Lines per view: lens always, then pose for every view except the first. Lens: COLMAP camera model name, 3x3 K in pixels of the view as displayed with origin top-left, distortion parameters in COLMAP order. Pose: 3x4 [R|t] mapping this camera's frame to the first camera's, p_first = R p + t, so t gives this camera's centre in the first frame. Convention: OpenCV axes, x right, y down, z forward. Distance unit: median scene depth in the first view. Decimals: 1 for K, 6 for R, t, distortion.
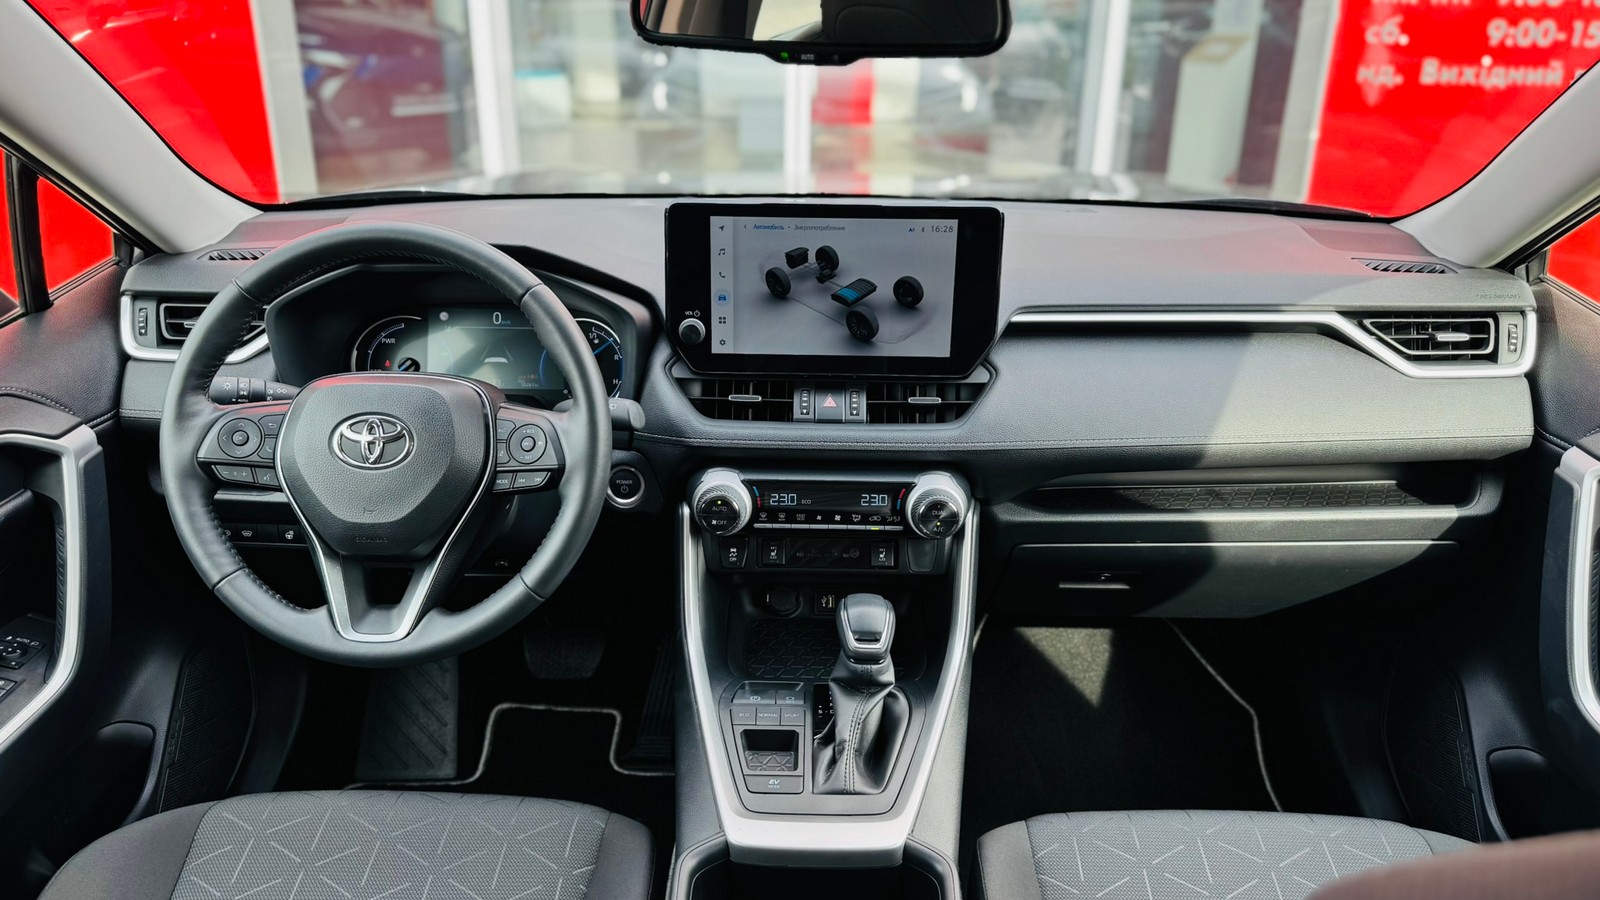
lens RADIAL K [[1094.3, 0, 795.5], [0, 1094.3, 446.2], [0, 0, 1]] dist [0.088393, -0.139072]
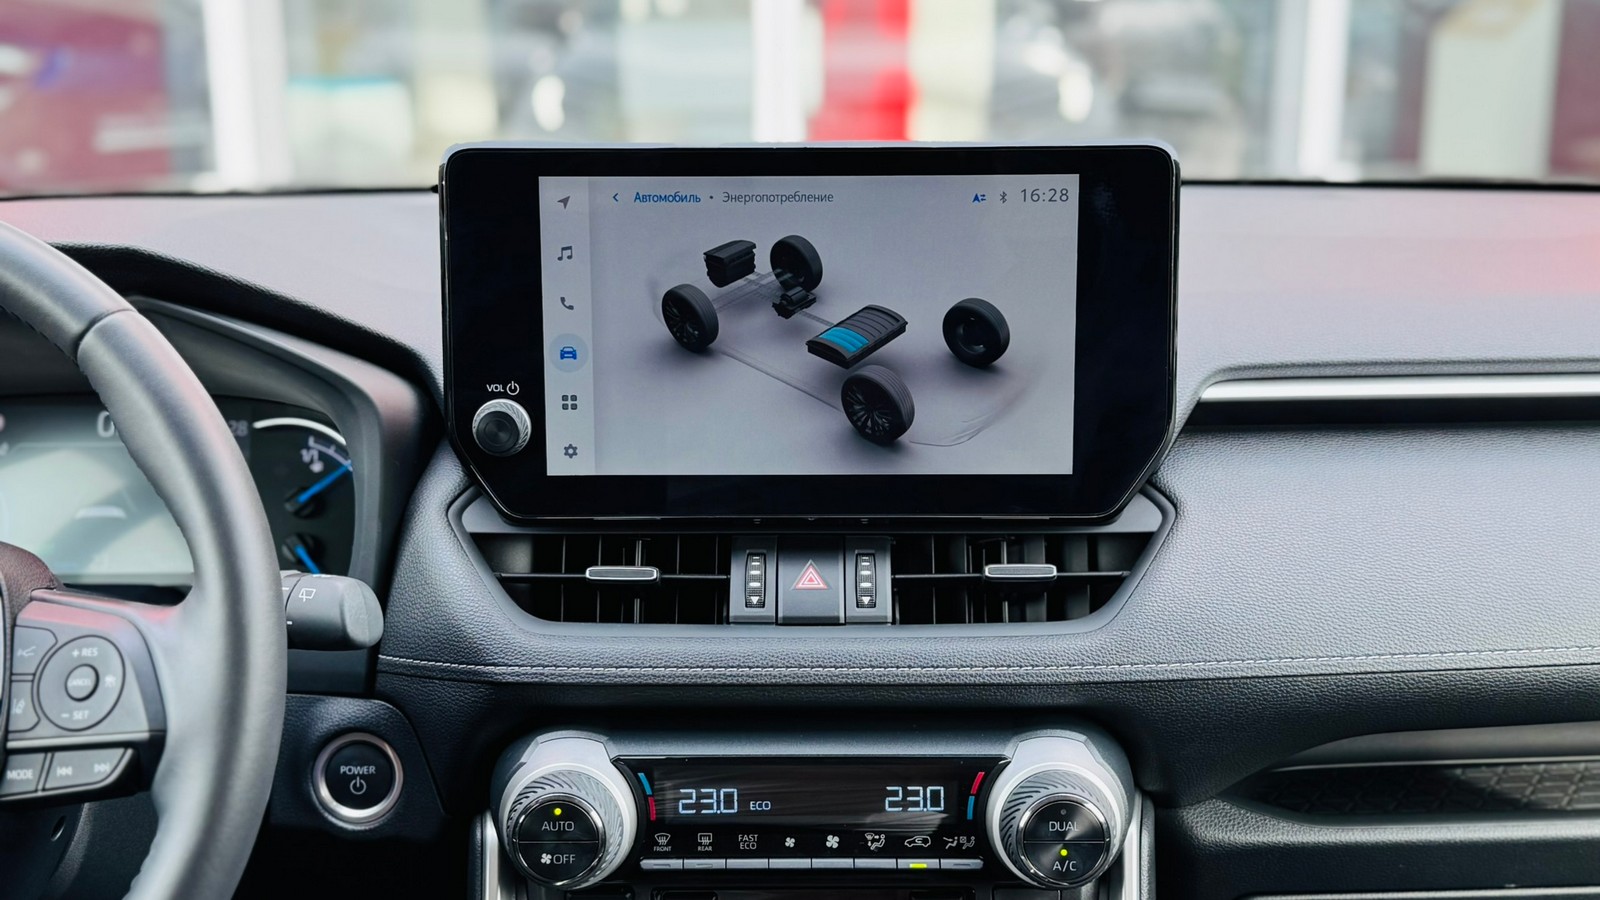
lens RADIAL K [[1866.5, 0, 800.0], [0, 1866.5, 450.0], [0, 0, 1]] dist [0.183137, -0.485602]
pose [[0.999819, -0.018977, 0.001660, 0.027291], [0.019028, 0.990790, -0.134066, 0.010658], [0.000899, 0.134073, 0.990971, 0.233381]]
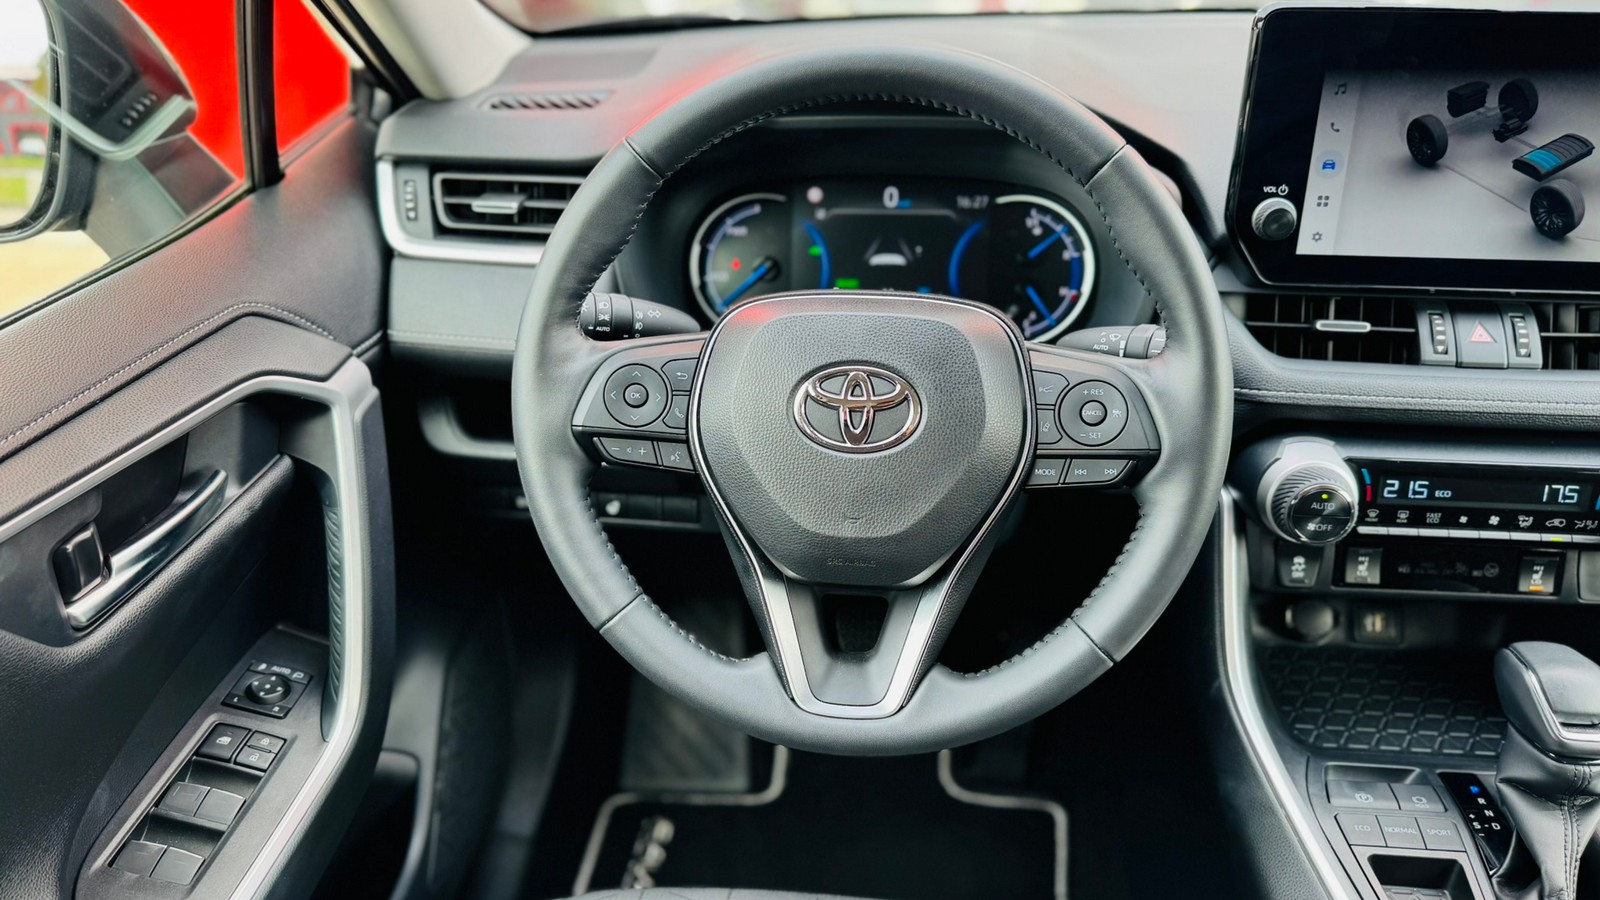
lens RADIAL K [[1216.0, 0, 800.0], [0, 1216.0, 450.0], [0, 0, 1]] dist [0.101104, -0.179124]
pose [[0.996287, 0.021085, -0.083470, -0.301950], [-0.012466, 0.994659, 0.102461, -0.042639], [0.085184, -0.101040, 0.991229, 0.267691]]
